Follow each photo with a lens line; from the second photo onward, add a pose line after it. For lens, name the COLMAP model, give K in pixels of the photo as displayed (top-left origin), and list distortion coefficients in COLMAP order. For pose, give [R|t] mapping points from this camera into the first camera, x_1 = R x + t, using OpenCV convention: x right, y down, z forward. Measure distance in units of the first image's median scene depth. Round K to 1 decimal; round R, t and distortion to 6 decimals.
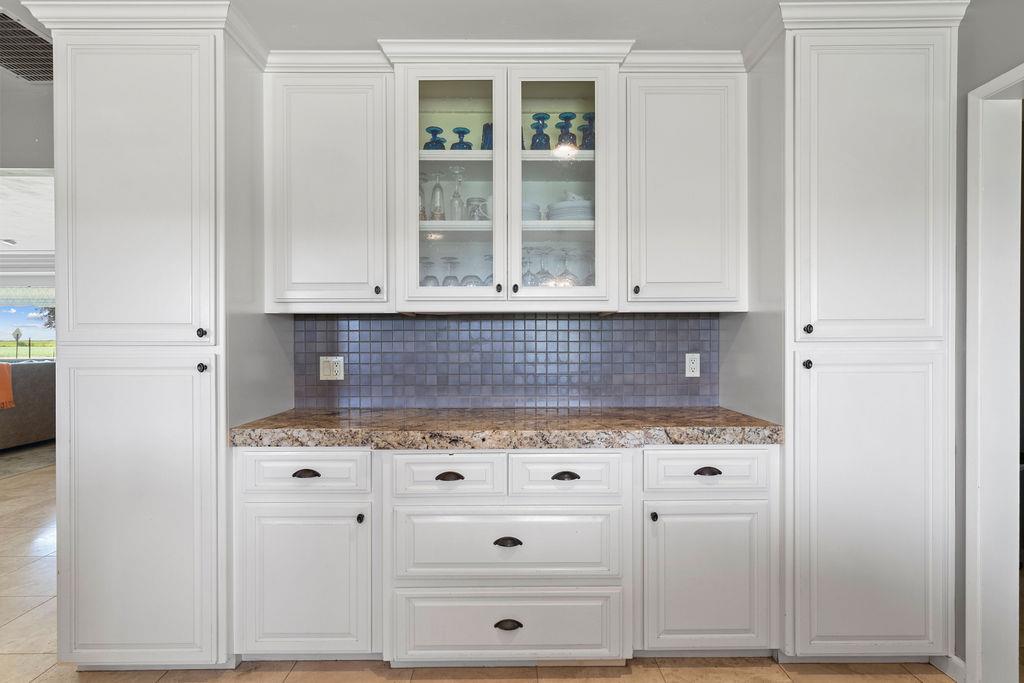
lens RADIAL K [[515.9, 0, 511.3], [0, 515.9, 345.9], [0, 0, 1]] dist [-0.001664, 0.001790]
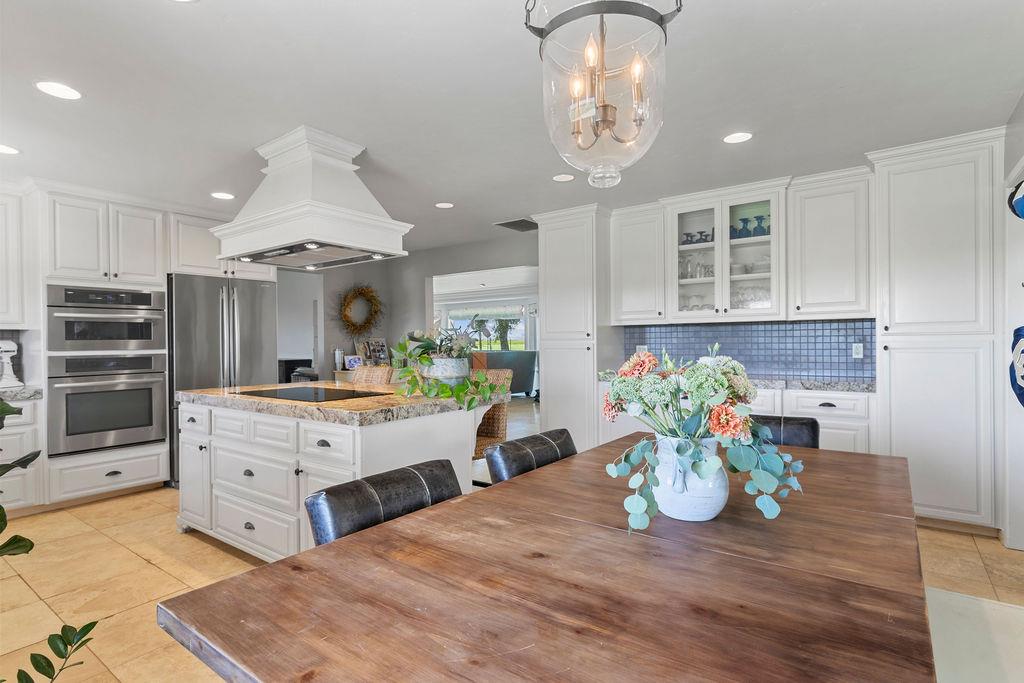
lens RADIAL K [[515.9, 0, 512.7], [0, 515.9, 344.8], [0, 0, 1]] dist [-0.001664, 0.001790]
pose [[0.802217, -0.001788, -0.597031, 0.524691], [0.002654, 0.999996, 0.000570, 0.017628], [0.597027, -0.002042, 0.802218, -1.073055]]
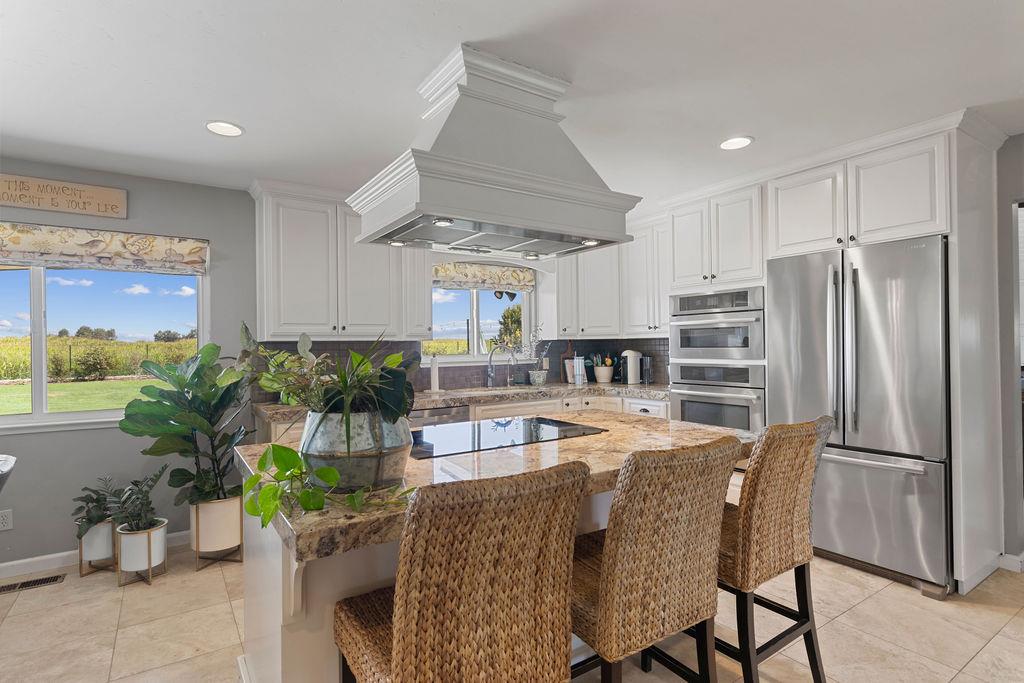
lens RADIAL K [[515.9, 0, 509.3], [0, 515.9, 346.3], [0, 0, 1]] dist [-0.001664, 0.001790]
pose [[-0.835588, 0.013086, -0.549201, -0.271242], [0.008533, 0.999905, 0.010843, -0.032466], [0.549290, 0.004374, -0.835620, 0.645026]]
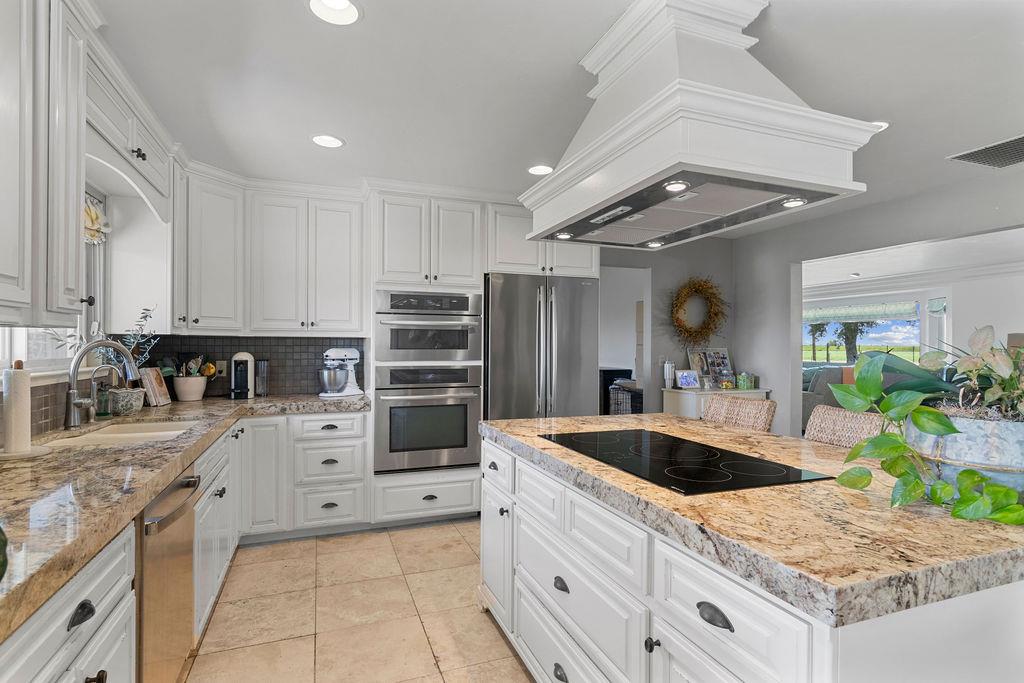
lens RADIAL K [[515.9, 0, 515.5], [0, 515.9, 343.6], [0, 0, 1]] dist [-0.001664, 0.001790]
pose [[0.348685, 0.000352, -0.937240, -0.092443], [-0.014691, 0.999879, -0.005090, -0.018111], [0.937125, 0.015544, 0.348648, -0.763940]]
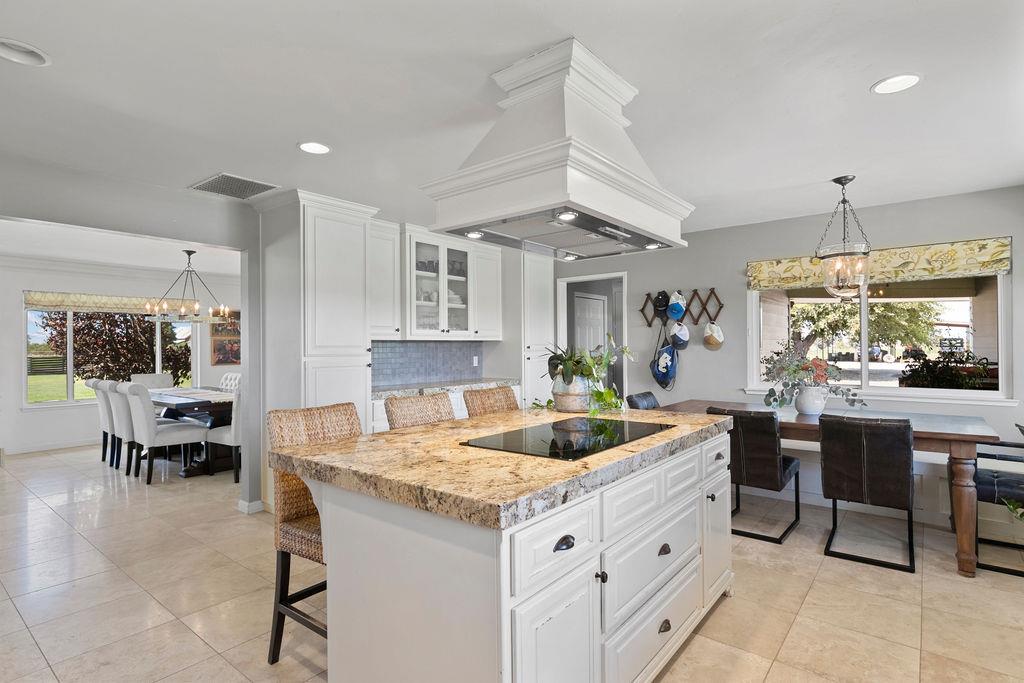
lens RADIAL K [[515.9, 0, 511.5], [0, 515.9, 345.8], [0, 0, 1]] dist [-0.001664, 0.001790]
pose [[0.630283, -0.000076, 0.776366, -1.682837], [0.013625, 0.999847, -0.010963, -0.008657], [-0.776246, 0.017487, 0.630187, -0.787920]]
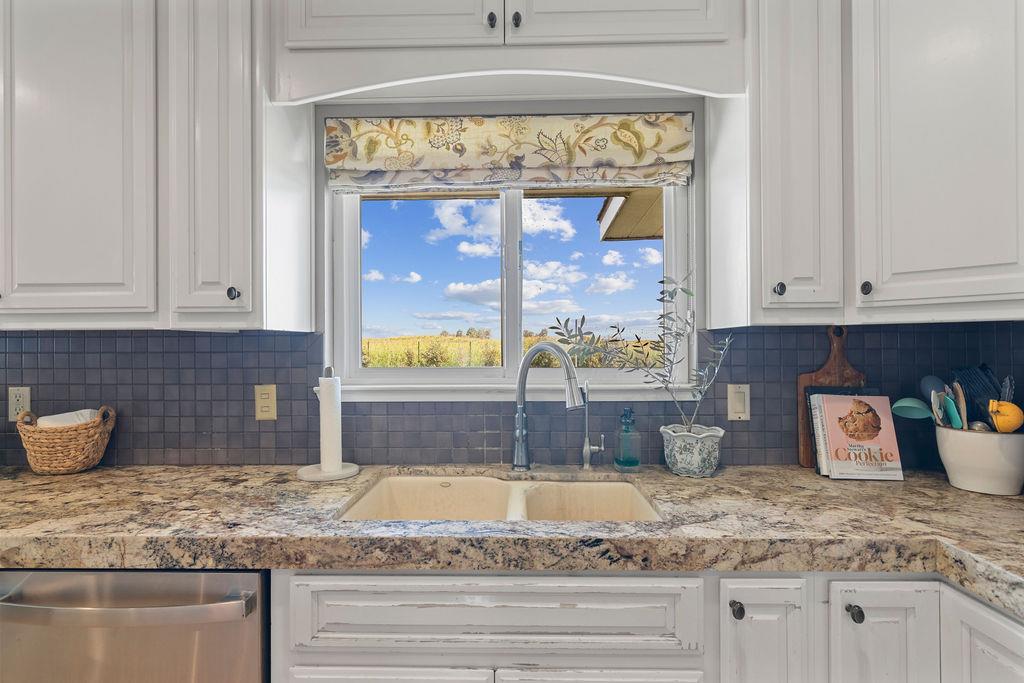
lens RADIAL K [[515.9, 0, 509.7], [0, 515.9, 345.4], [0, 0, 1]] dist [-0.001664, 0.001790]
pose [[-0.999493, 0.005976, 0.031261, -1.425724], [0.006242, 0.999945, 0.008424, -0.018527], [-0.031209, 0.008615, -0.999476, -0.500292]]
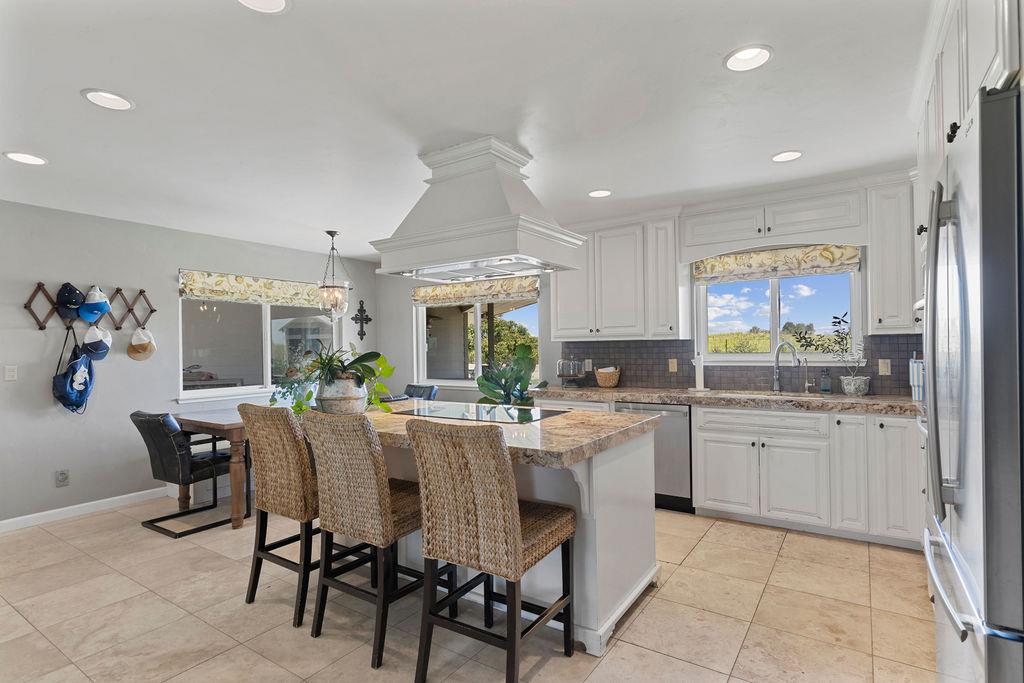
lens RADIAL K [[515.9, 0, 512.7], [0, 515.9, 345.0], [0, 0, 1]] dist [-0.001664, 0.001790]
pose [[-0.826557, 0.016620, 0.562608, -1.685970], [0.021912, 0.999756, 0.002658, -0.032504], [-0.562426, 0.014525, -0.826720, 0.876047]]
